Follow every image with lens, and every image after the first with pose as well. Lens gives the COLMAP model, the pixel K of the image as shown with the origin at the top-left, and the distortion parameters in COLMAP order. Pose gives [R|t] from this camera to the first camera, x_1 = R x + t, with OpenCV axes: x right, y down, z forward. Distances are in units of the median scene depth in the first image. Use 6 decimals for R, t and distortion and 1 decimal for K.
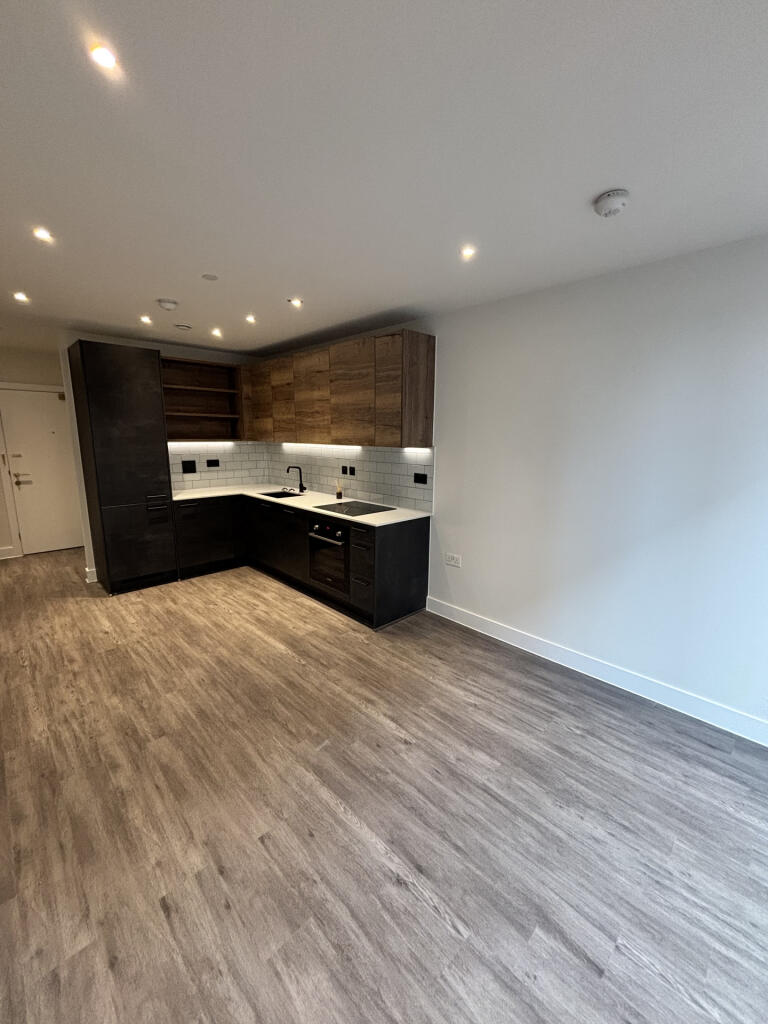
lens RADIAL K [[416.0, 0, 386.7], [0, 416.0, 511.4], [0, 0, 1]] dist [0.008236, 0.000591]
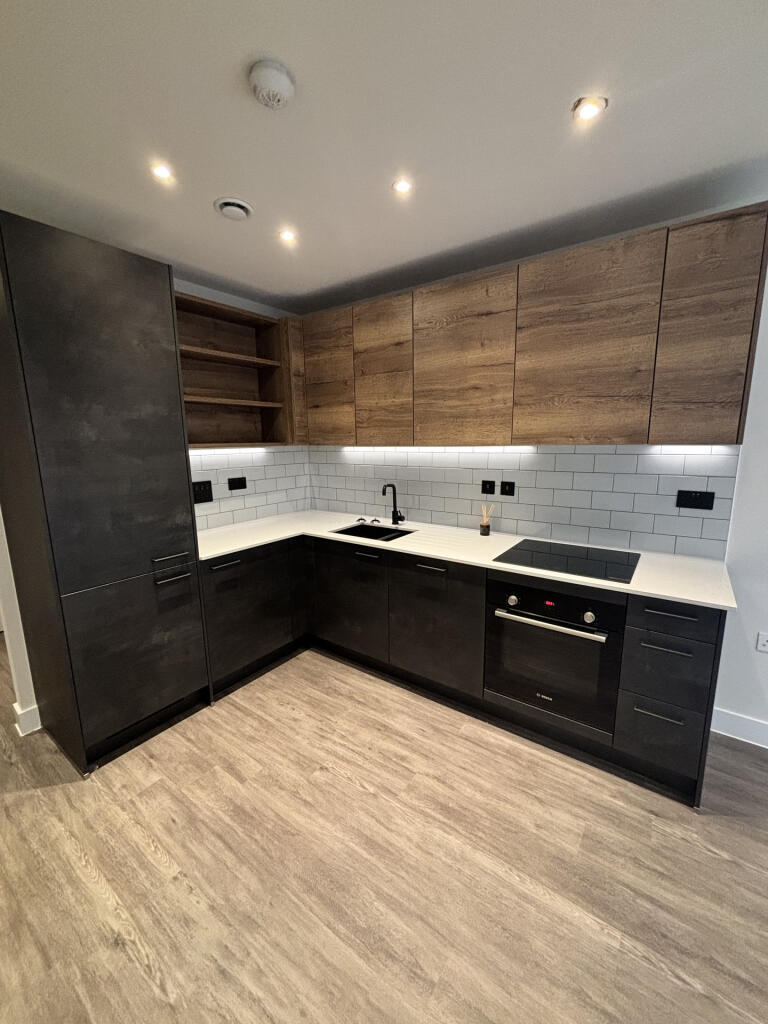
lens RADIAL K [[416.0, 0, 386.7], [0, 416.0, 511.4], [0, 0, 1]] dist [0.008236, 0.000591]
pose [[0.984239, -0.053756, 0.168473, -0.417224], [0.055461, 0.998446, -0.005426, -0.082007], [-0.167920, 0.014684, 0.985691, 0.503261]]
